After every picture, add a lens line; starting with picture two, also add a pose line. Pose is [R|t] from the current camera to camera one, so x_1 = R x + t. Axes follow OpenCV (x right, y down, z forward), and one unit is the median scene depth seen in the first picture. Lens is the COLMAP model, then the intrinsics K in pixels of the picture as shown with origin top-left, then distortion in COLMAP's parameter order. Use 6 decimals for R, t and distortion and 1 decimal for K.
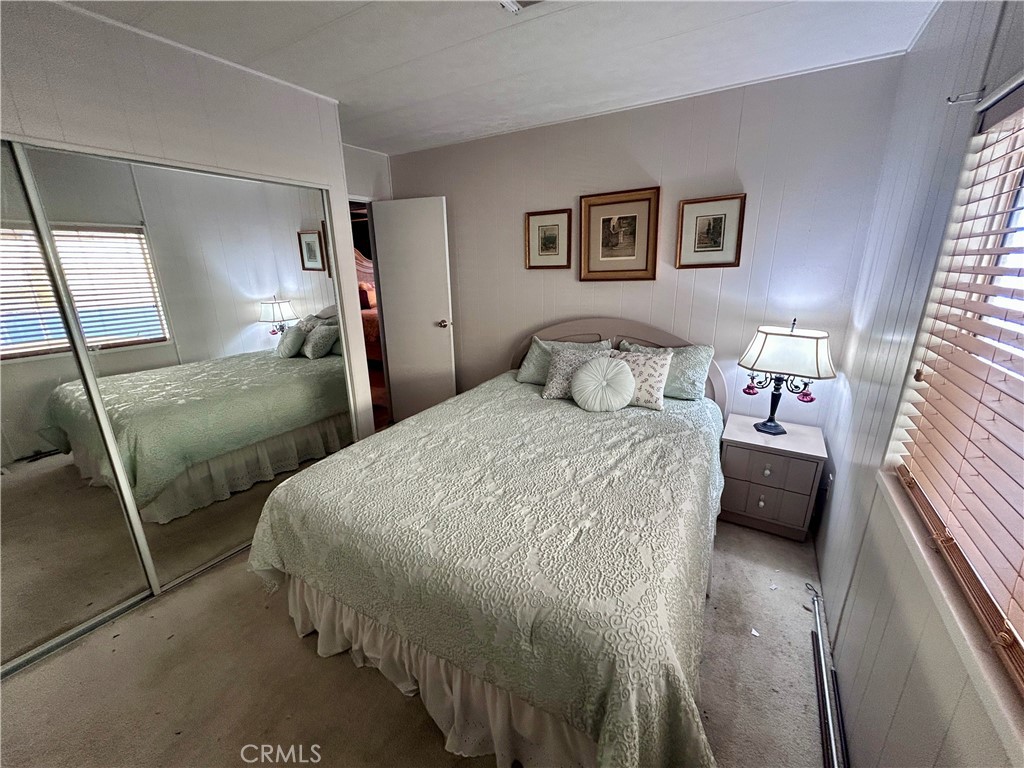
lens RADIAL K [[412.8, 0, 511.2], [0, 412.8, 384.5], [0, 0, 1]] dist [-0.000349, -0.000122]
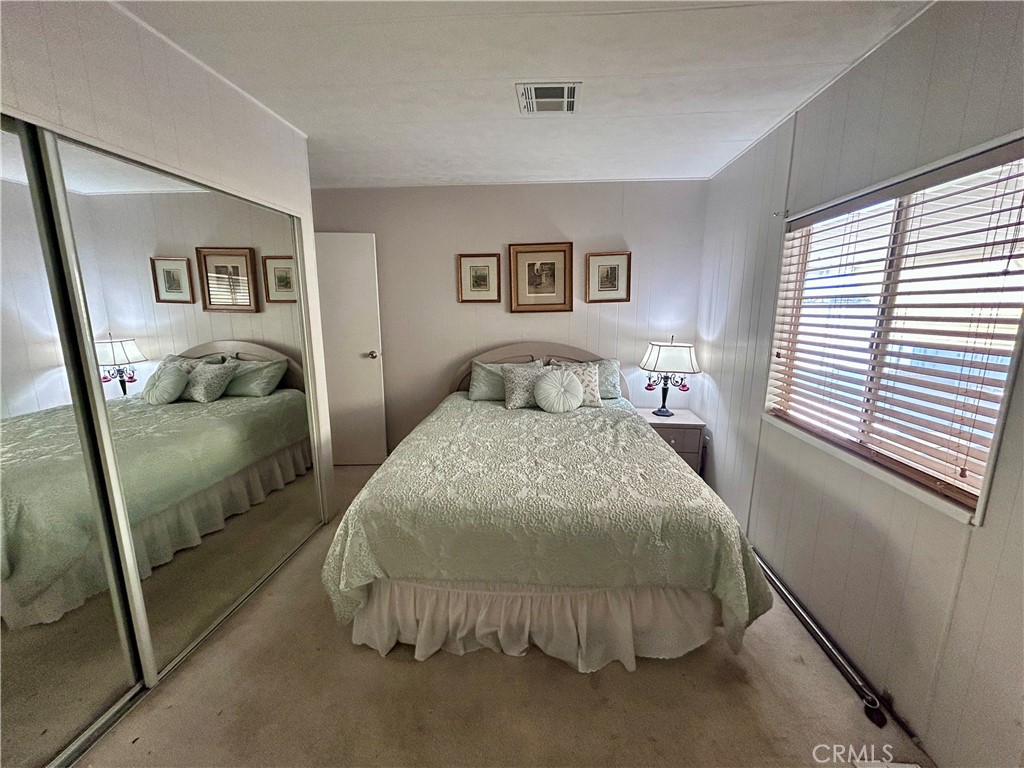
lens RADIAL K [[412.8, 0, 511.8], [0, 412.8, 385.1], [0, 0, 1]] dist [-0.000349, -0.000122]
pose [[0.897397, -0.067795, 0.435985, -0.433780], [0.111336, 0.990943, -0.075075, 0.056765], [-0.426947, 0.115913, 0.896817, -0.059929]]
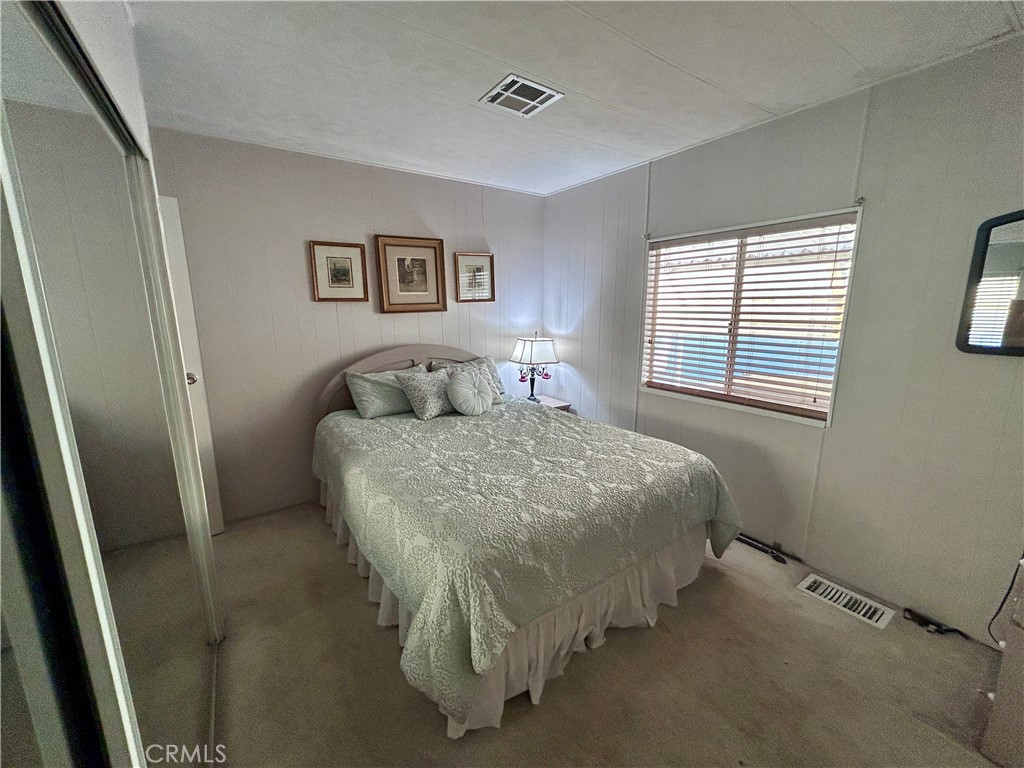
lens RADIAL K [[412.8, 0, 511.5], [0, 412.8, 385.8], [0, 0, 1]] dist [-0.000349, -0.000122]
pose [[0.419377, -0.161922, 0.893255, -0.784783], [0.251860, 0.966091, 0.056879, -0.057573], [-0.872175, 0.201122, 0.445938, 0.331966]]
